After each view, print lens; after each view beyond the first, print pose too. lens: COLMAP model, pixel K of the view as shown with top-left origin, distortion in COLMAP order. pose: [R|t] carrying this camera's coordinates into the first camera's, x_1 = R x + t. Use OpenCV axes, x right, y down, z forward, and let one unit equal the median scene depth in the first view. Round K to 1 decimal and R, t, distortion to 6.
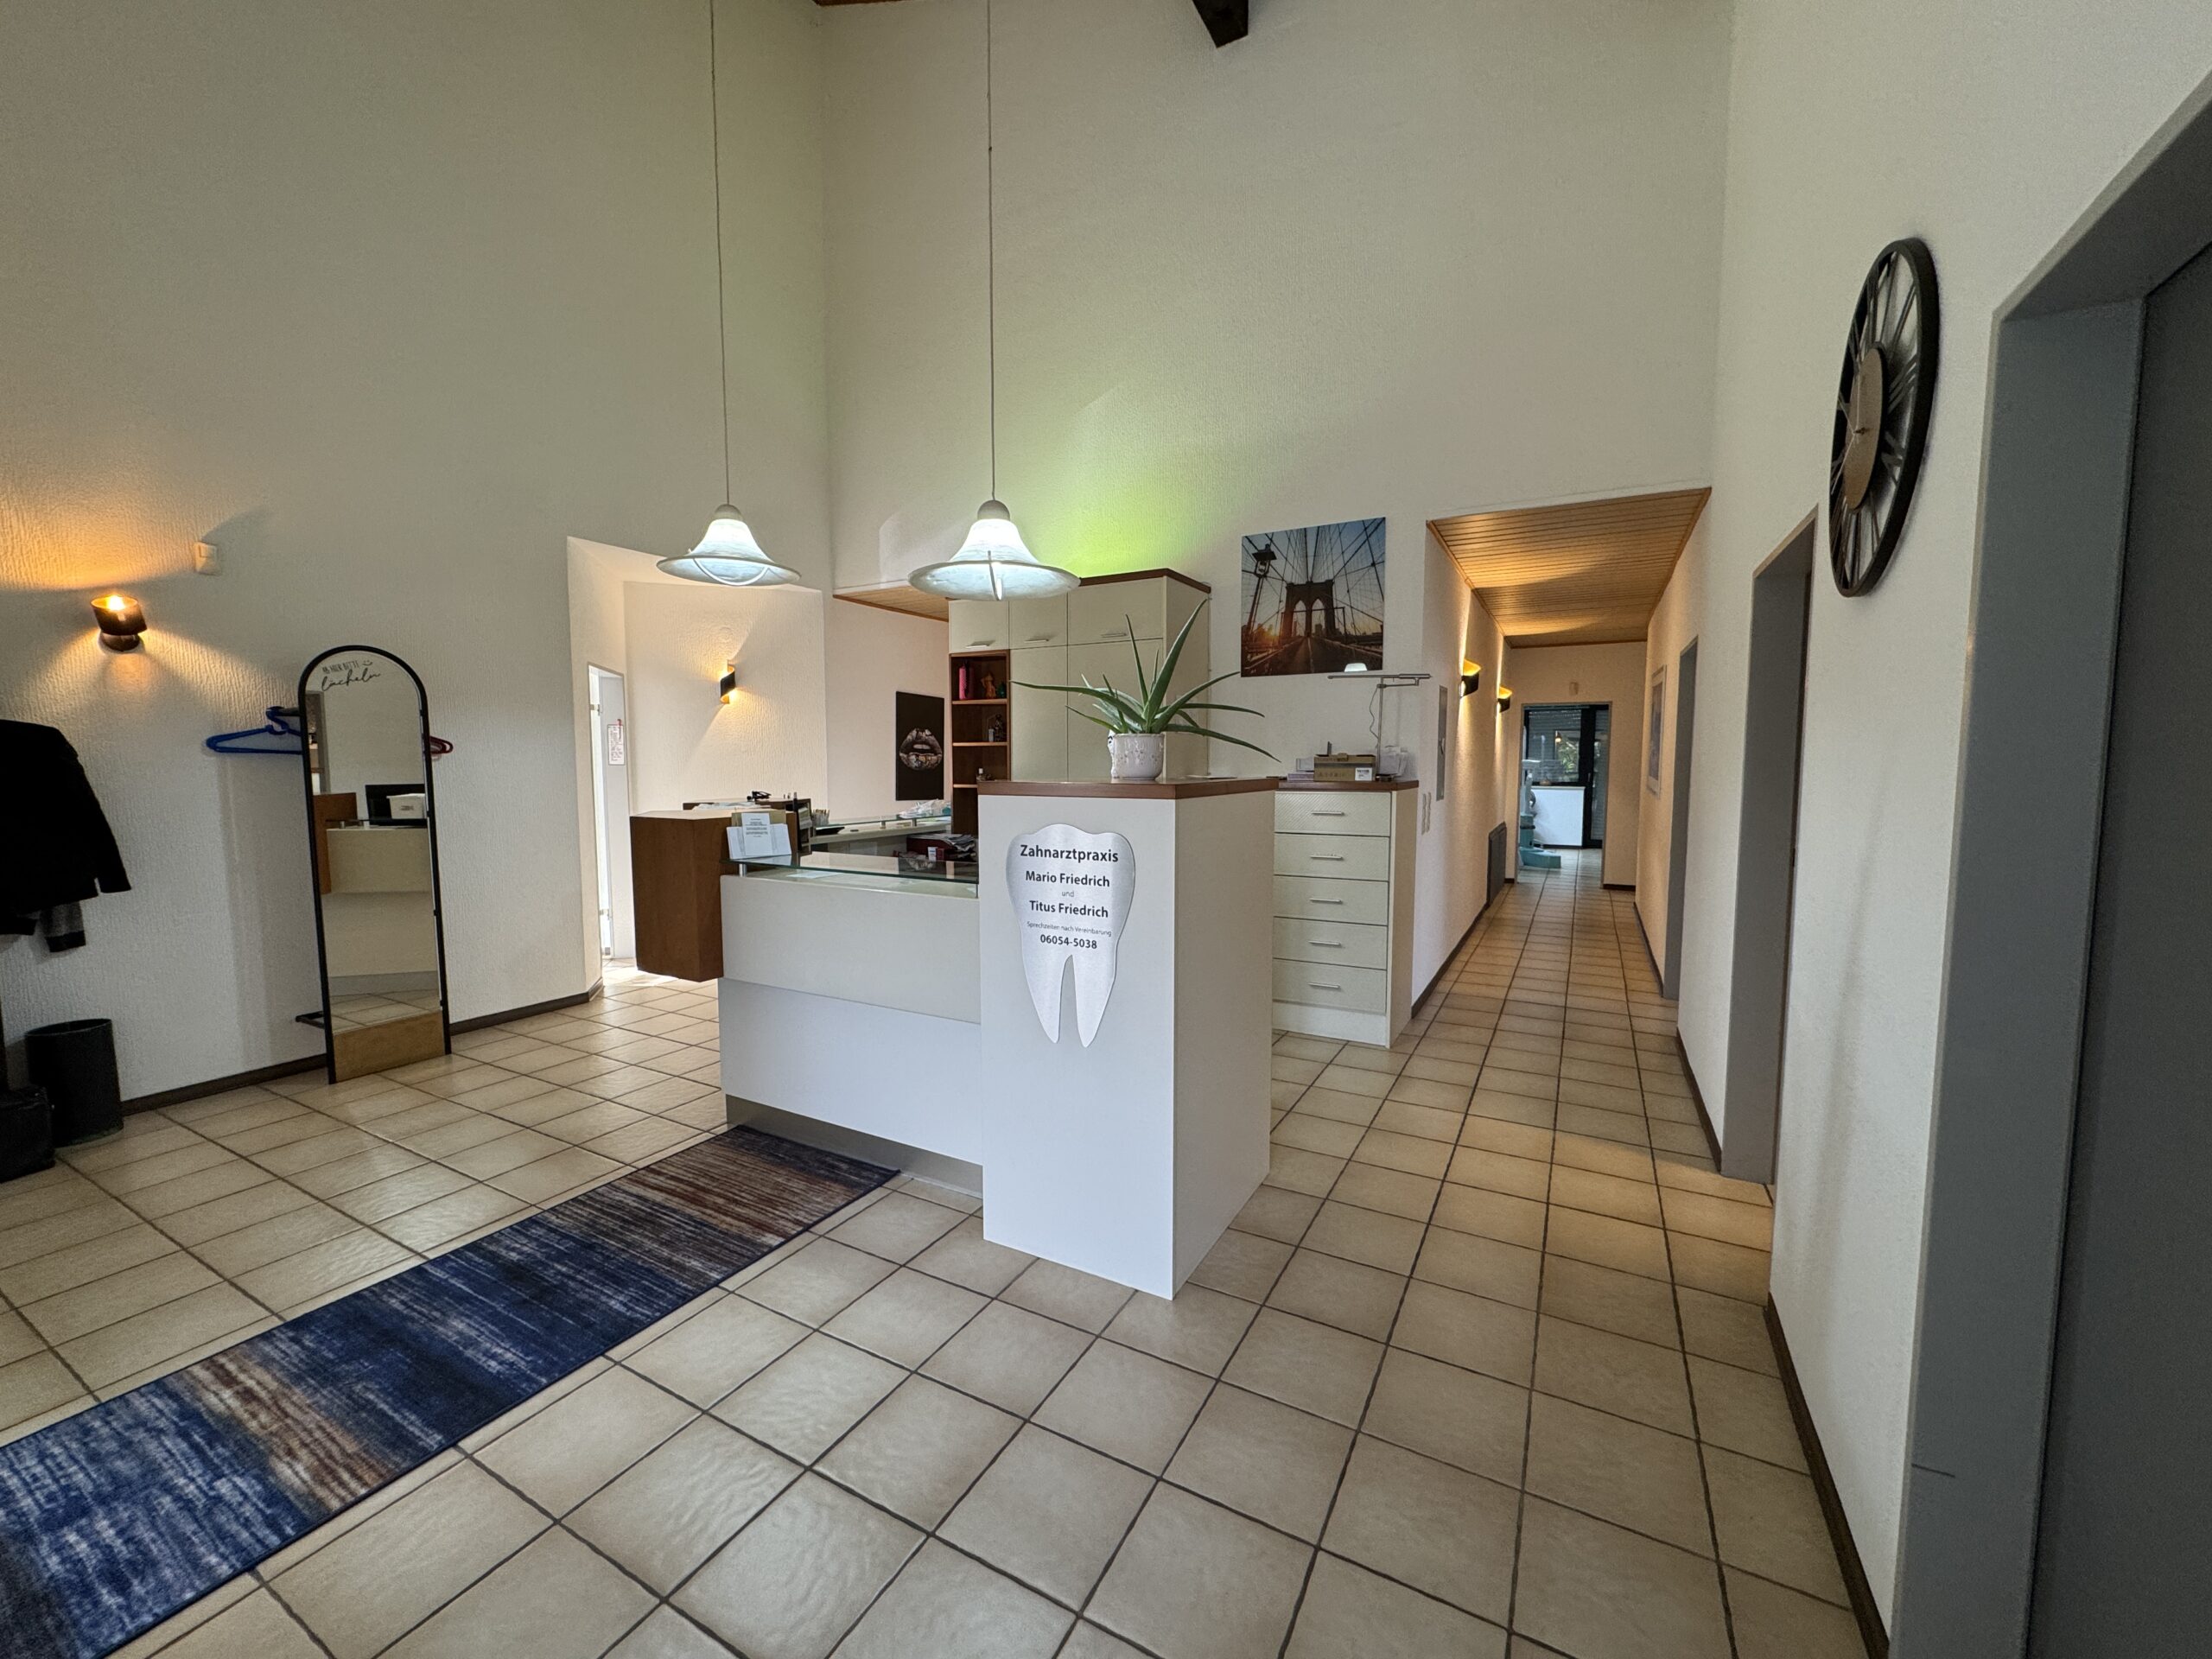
lens RADIAL K [[875.2, 0, 1100.9], [0, 875.2, 828.6], [0, 0, 1]] dist [-0.002581, 0.000012]
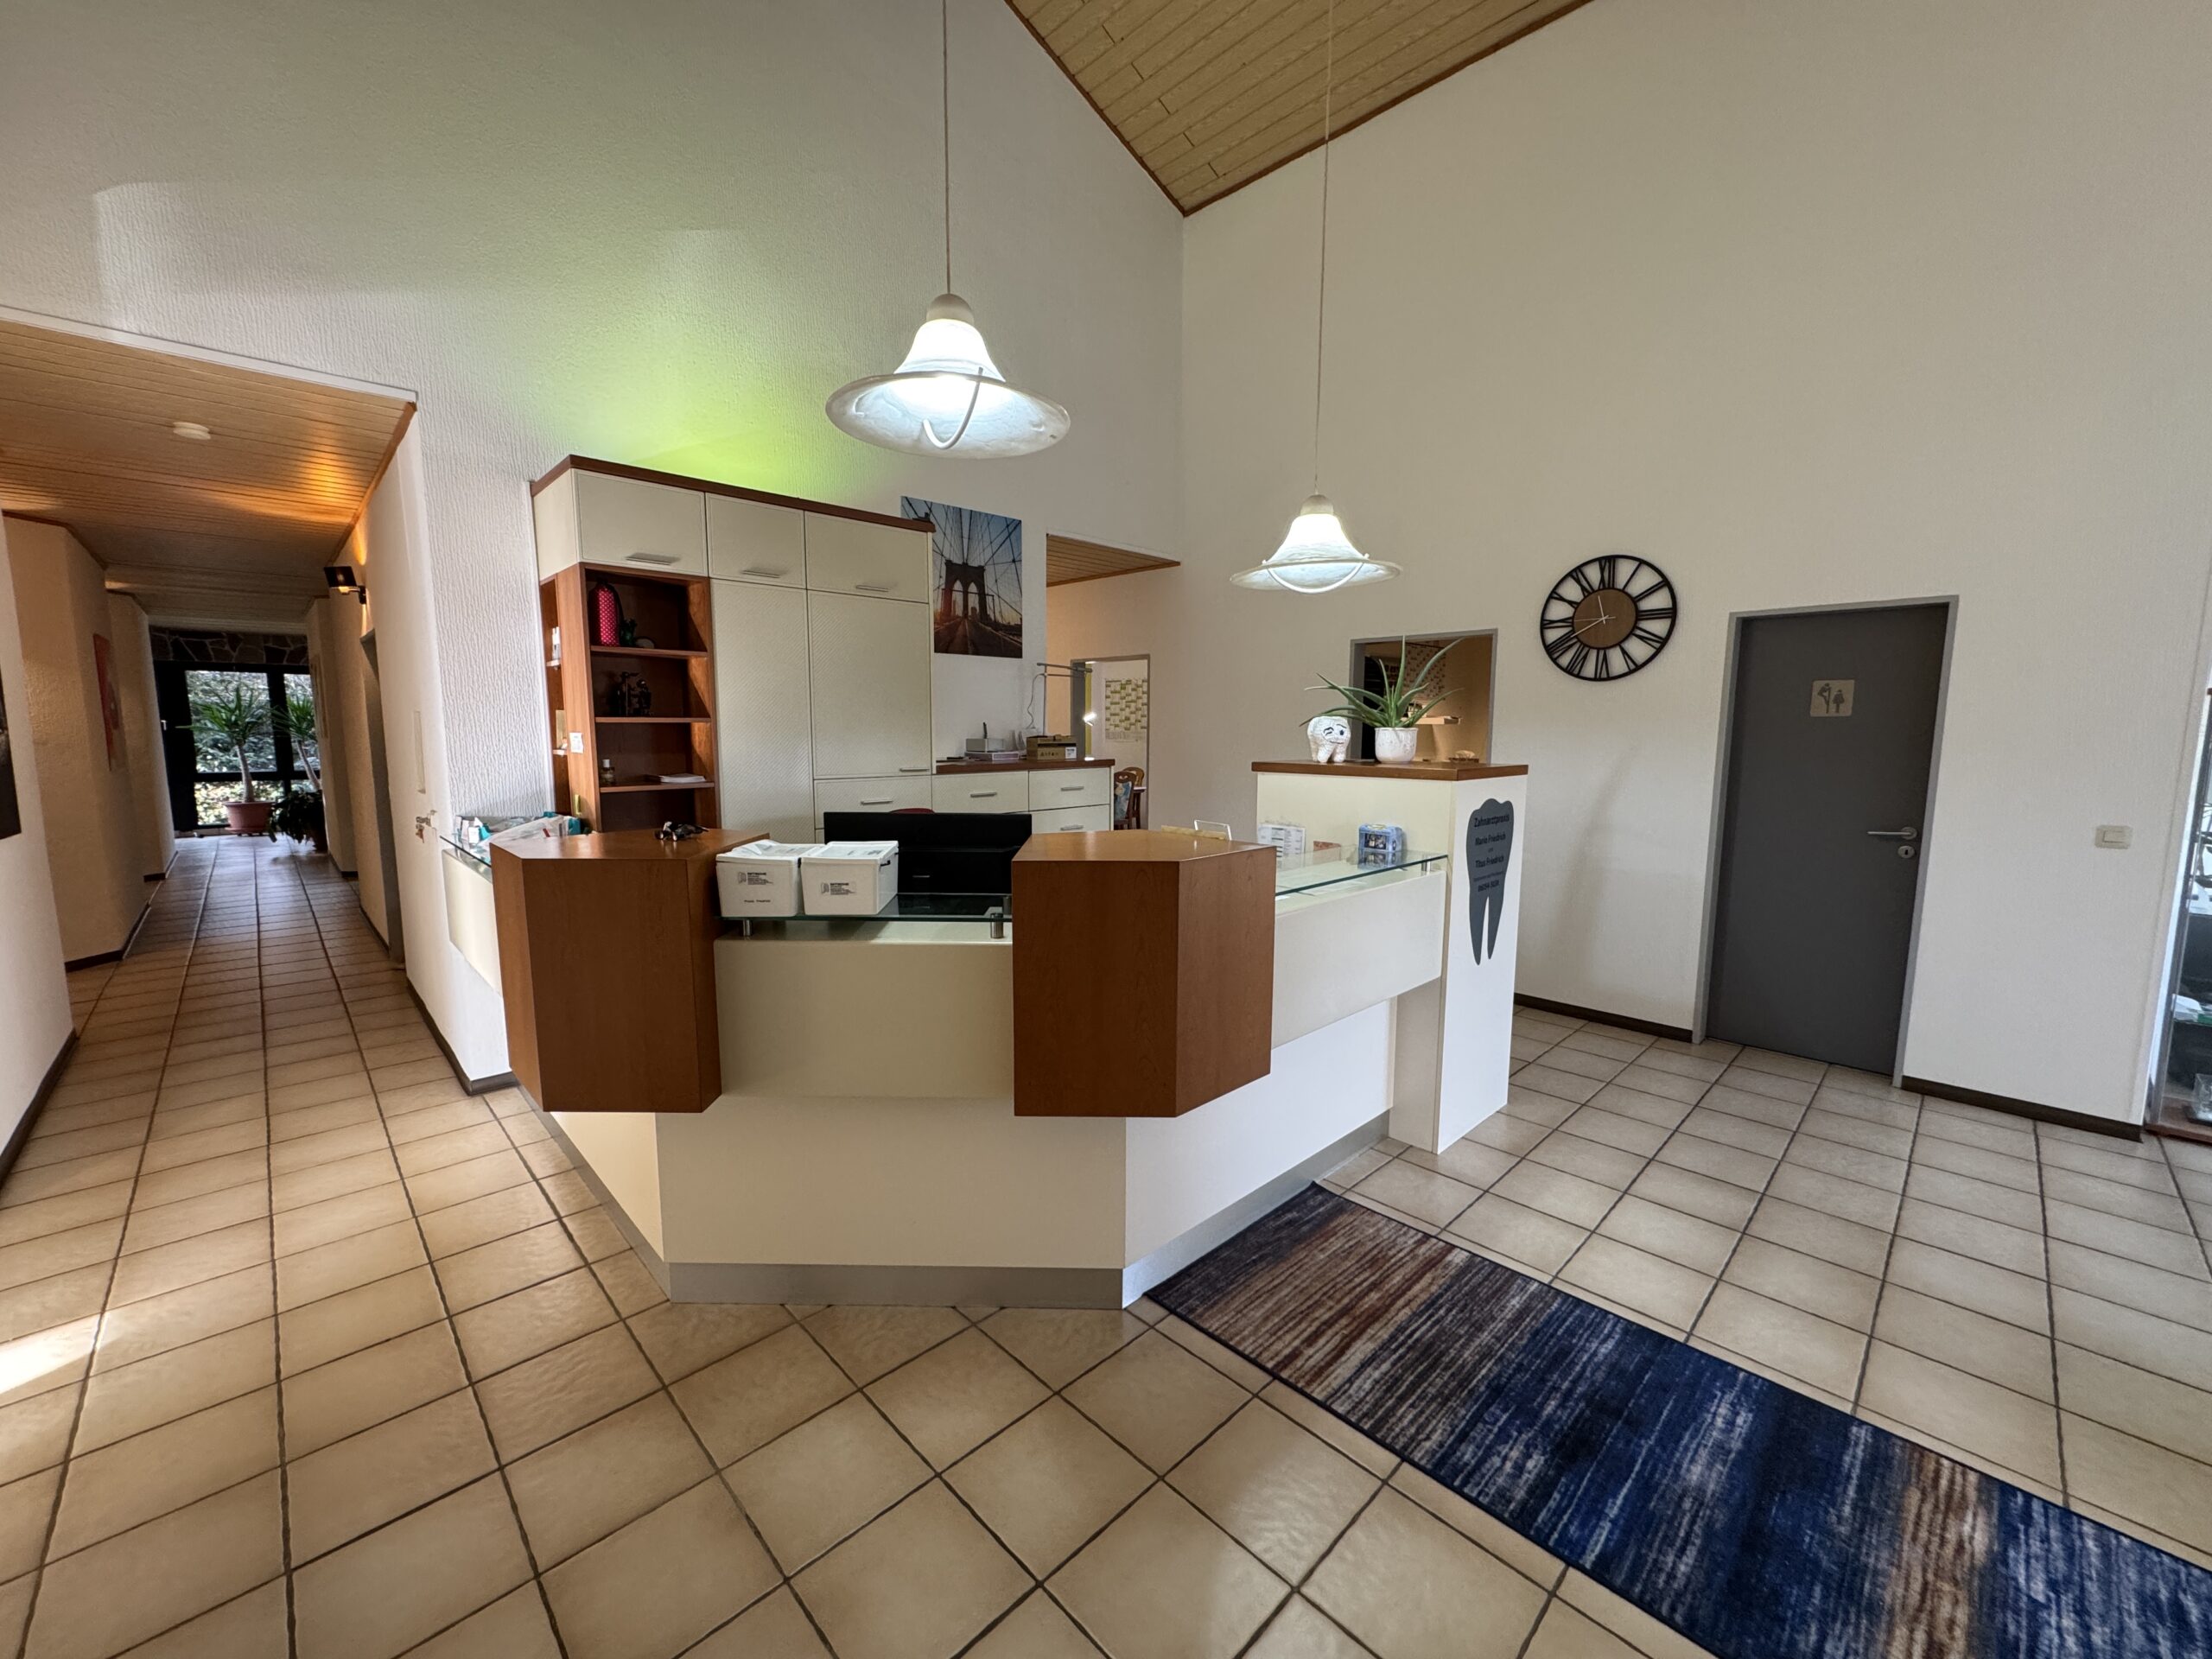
lens RADIAL K [[875.2, 0, 1101.0], [0, 875.2, 831.4], [0, 0, 1]] dist [-0.002581, 0.000012]
pose [[0.290466, -0.113164, 0.950170, -1.791458], [0.072004, 0.992752, 0.096224, -0.152572], [-0.954172, 0.040466, 0.296509, 1.418425]]
